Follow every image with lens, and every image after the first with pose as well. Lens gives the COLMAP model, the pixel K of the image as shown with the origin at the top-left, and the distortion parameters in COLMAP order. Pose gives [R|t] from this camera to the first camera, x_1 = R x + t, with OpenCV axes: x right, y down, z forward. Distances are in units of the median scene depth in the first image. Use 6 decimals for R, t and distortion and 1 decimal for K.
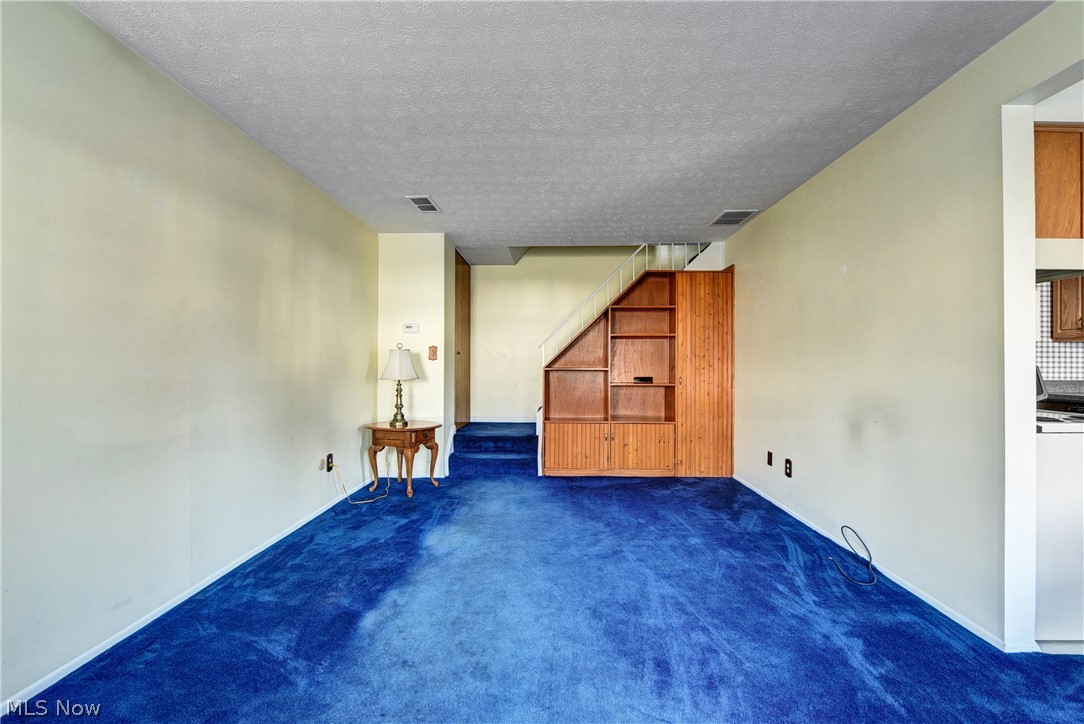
lens RADIAL K [[433.3, 0, 544.3], [0, 433.3, 364.0], [0, 0, 1]] dist [-0.008243, -0.000430]
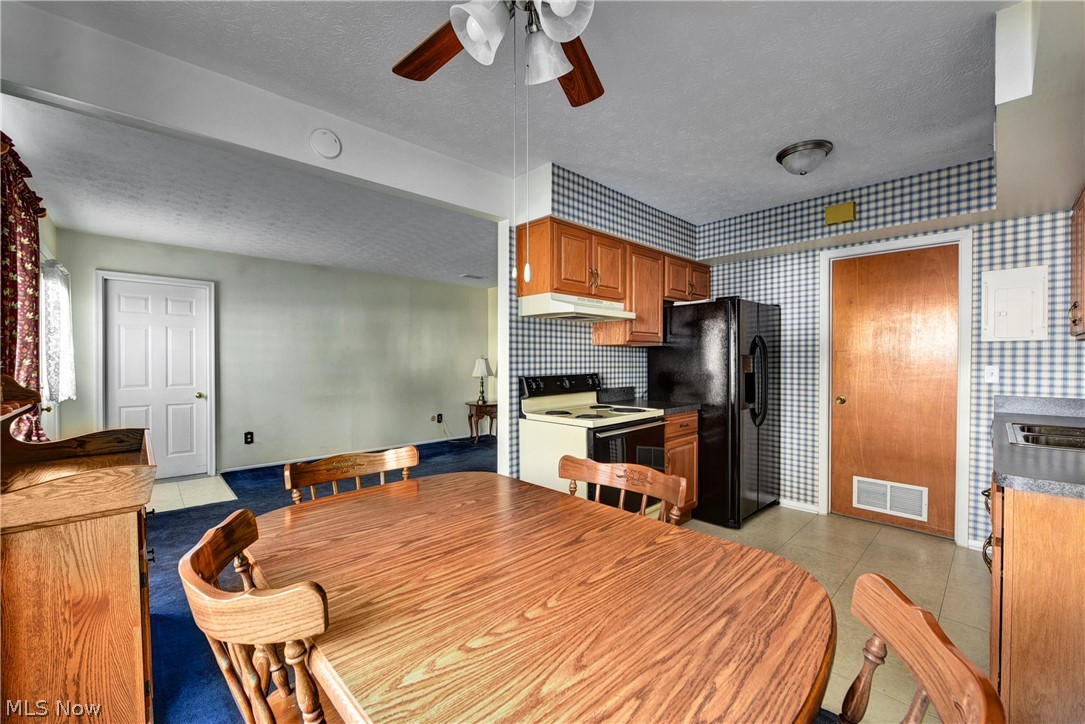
lens RADIAL K [[434.9, 0, 544.6], [0, 434.9, 364.4], [0, 0, 1]] dist [-0.008482, -0.000587]
pose [[0.708022, 0.002154, -0.706187, 1.076075], [0.005859, 0.999943, 0.008924, -0.025801], [0.706166, -0.010456, 0.707969, -0.041278]]
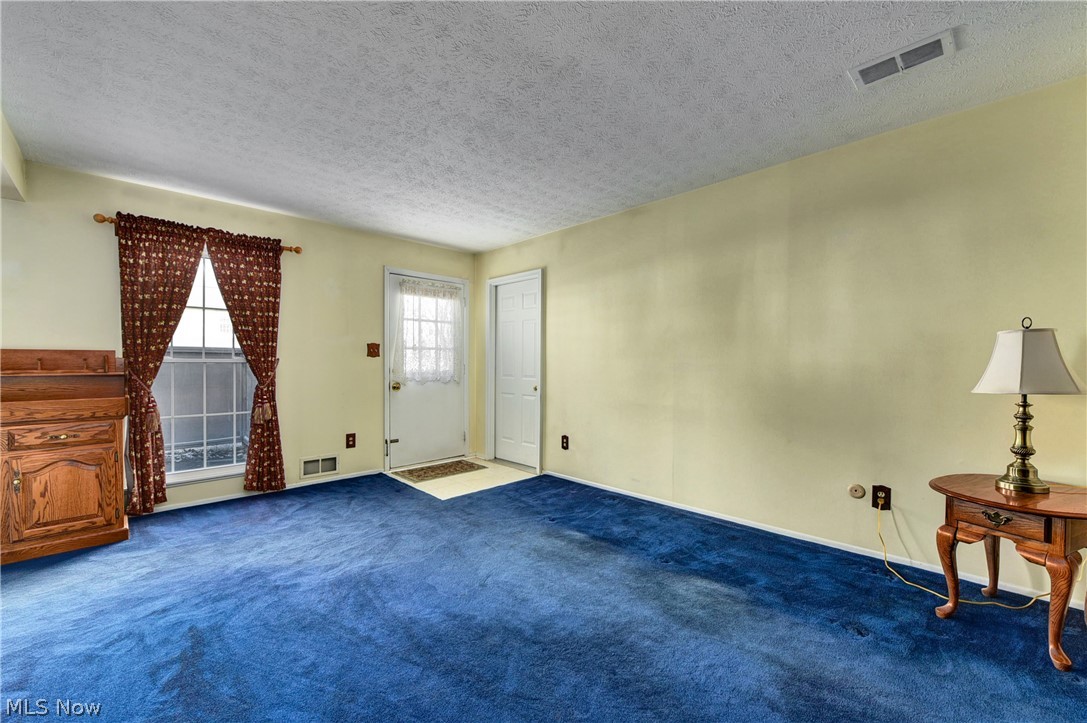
lens RADIAL K [[433.3, 0, 544.2], [0, 433.3, 366.5], [0, 0, 1]] dist [-0.007652, -0.000172]
pose [[-0.691752, 0.000597, -0.722135, 0.375022], [-0.000603, 0.999999, 0.001405, 0.005110], [0.722135, 0.001408, -0.691751, 0.967193]]
